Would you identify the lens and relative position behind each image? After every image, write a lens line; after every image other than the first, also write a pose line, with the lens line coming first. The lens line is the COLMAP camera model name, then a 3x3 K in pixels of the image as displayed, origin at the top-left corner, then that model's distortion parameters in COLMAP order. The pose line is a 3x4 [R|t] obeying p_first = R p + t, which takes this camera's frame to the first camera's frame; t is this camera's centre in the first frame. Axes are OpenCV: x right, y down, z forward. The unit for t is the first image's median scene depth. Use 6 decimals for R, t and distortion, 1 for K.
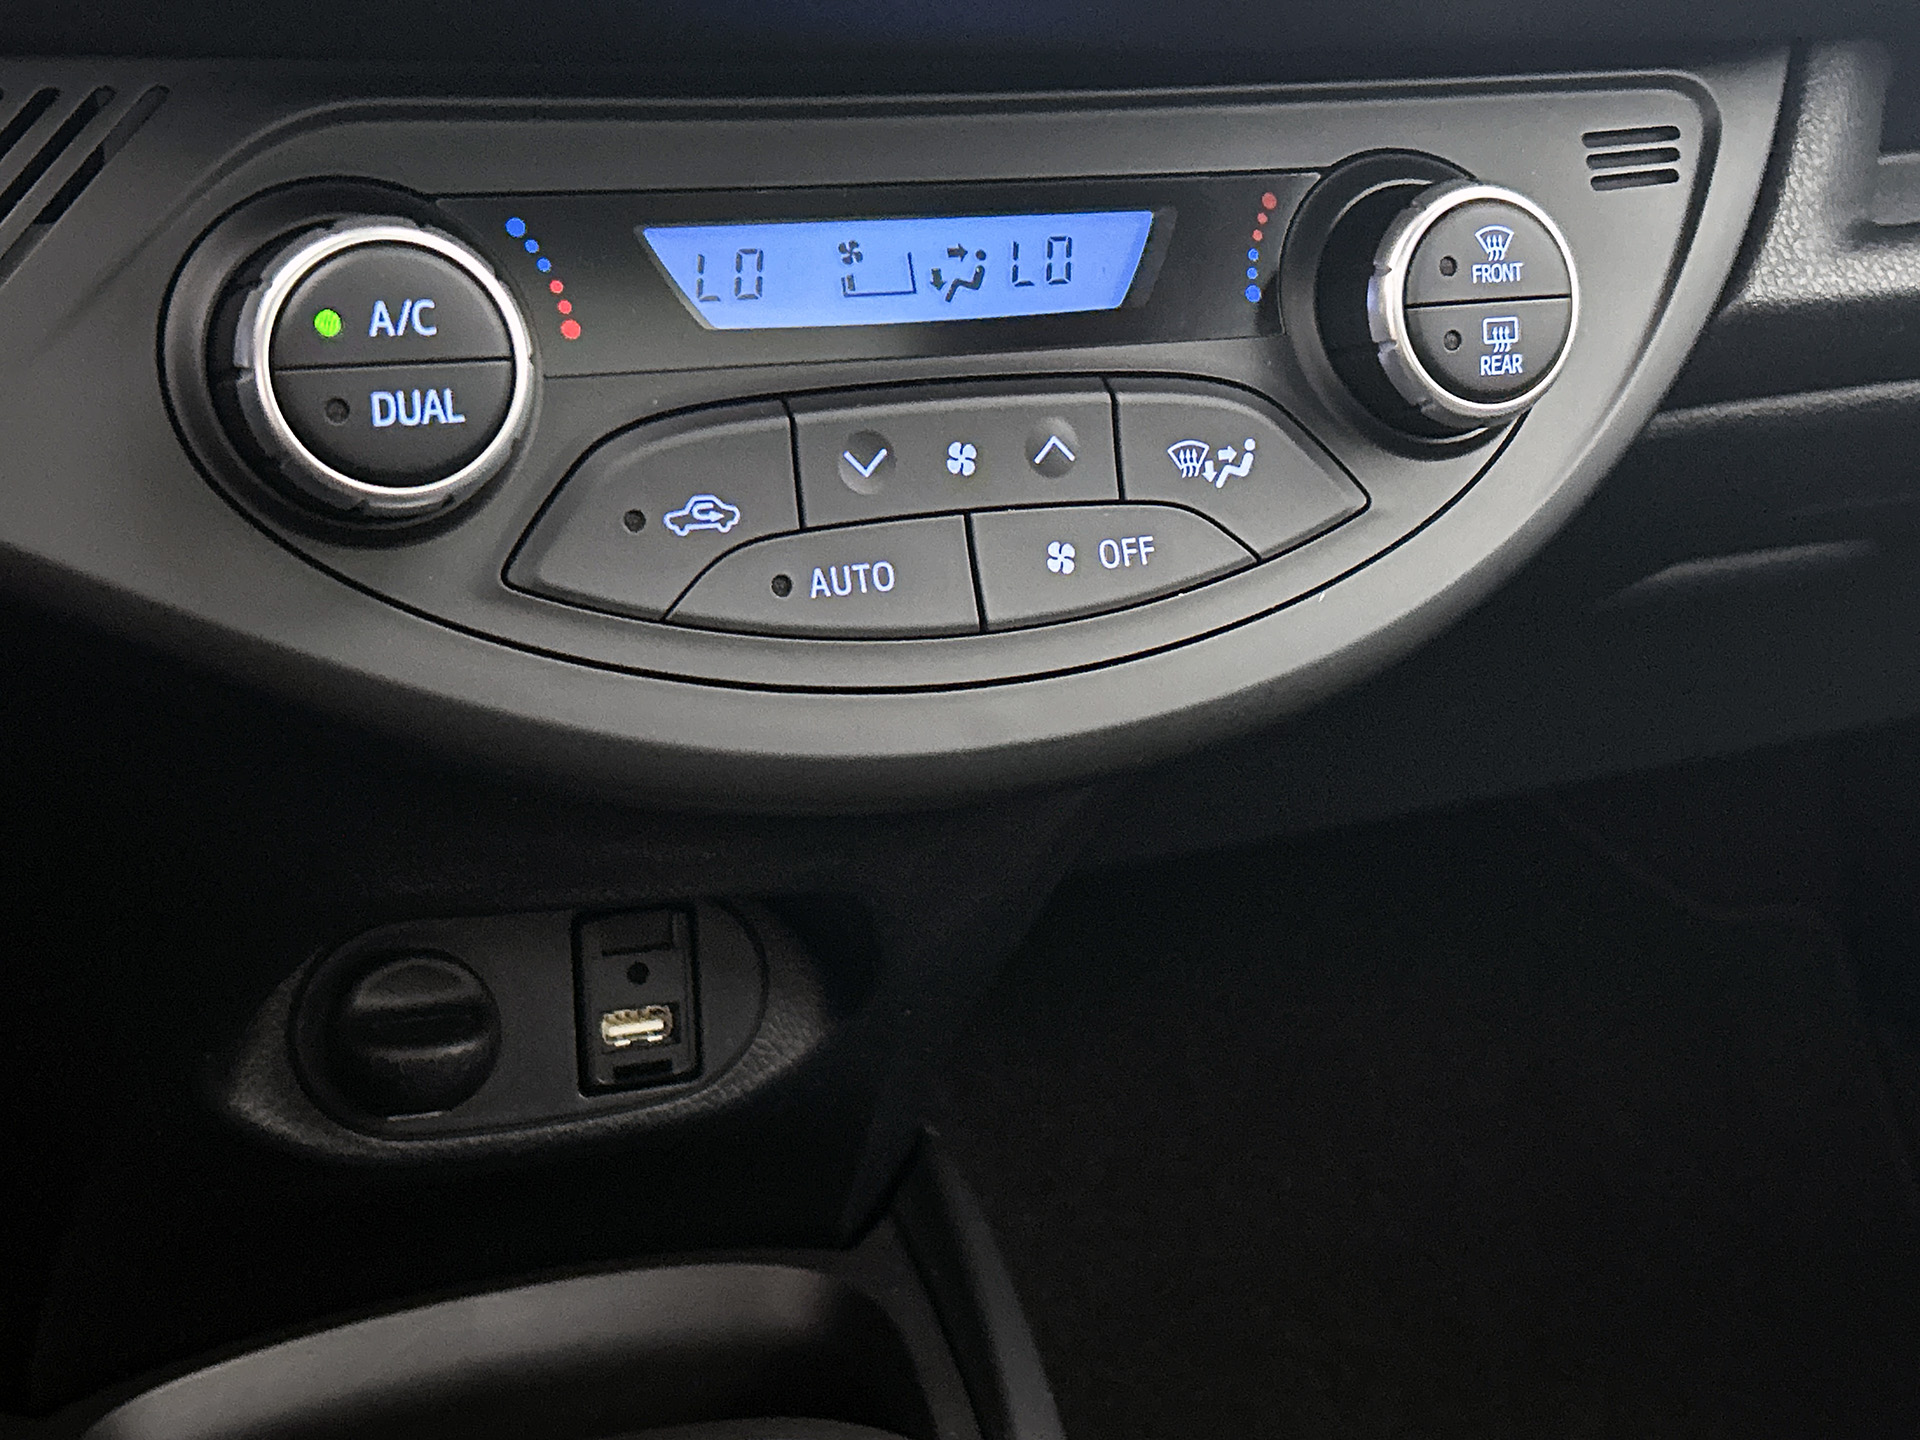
lens RADIAL K [[2640.7, 0, 977.2], [0, 2640.7, 677.5], [0, 0, 1]] dist [0.105379, 0.000000]
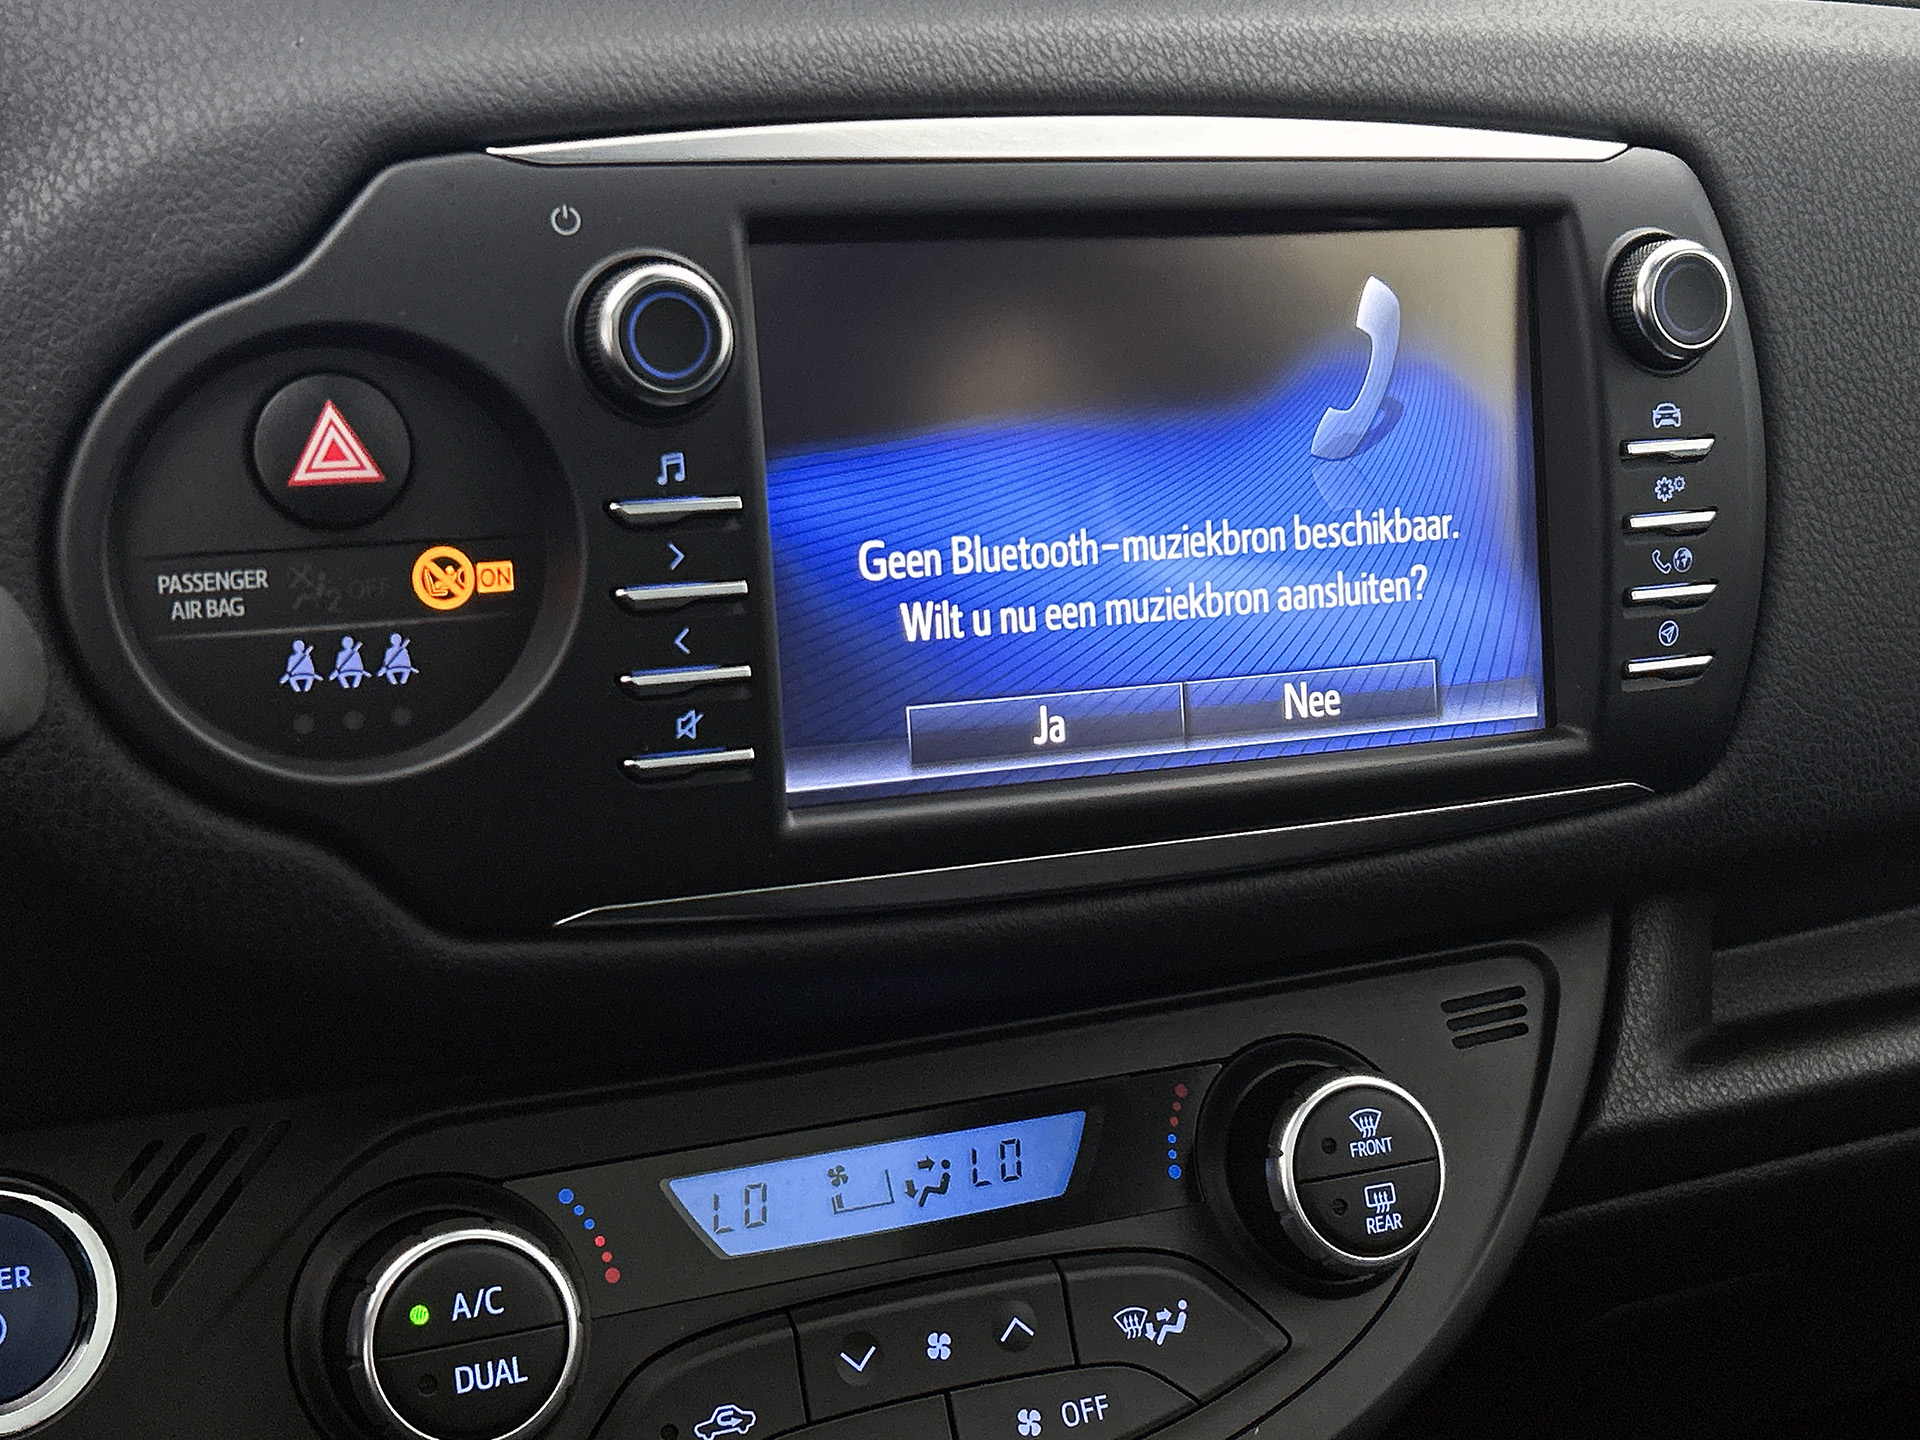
lens RADIAL K [[2640.7, 0, 954.8], [0, 2640.7, 713.9], [0, 0, 1]] dist [0.105379, 0.000000]
pose [[0.996718, -0.077493, -0.023401, 0.050556], [0.071054, 0.976027, -0.205724, -0.111143], [0.038782, 0.203386, 0.978330, -0.236188]]
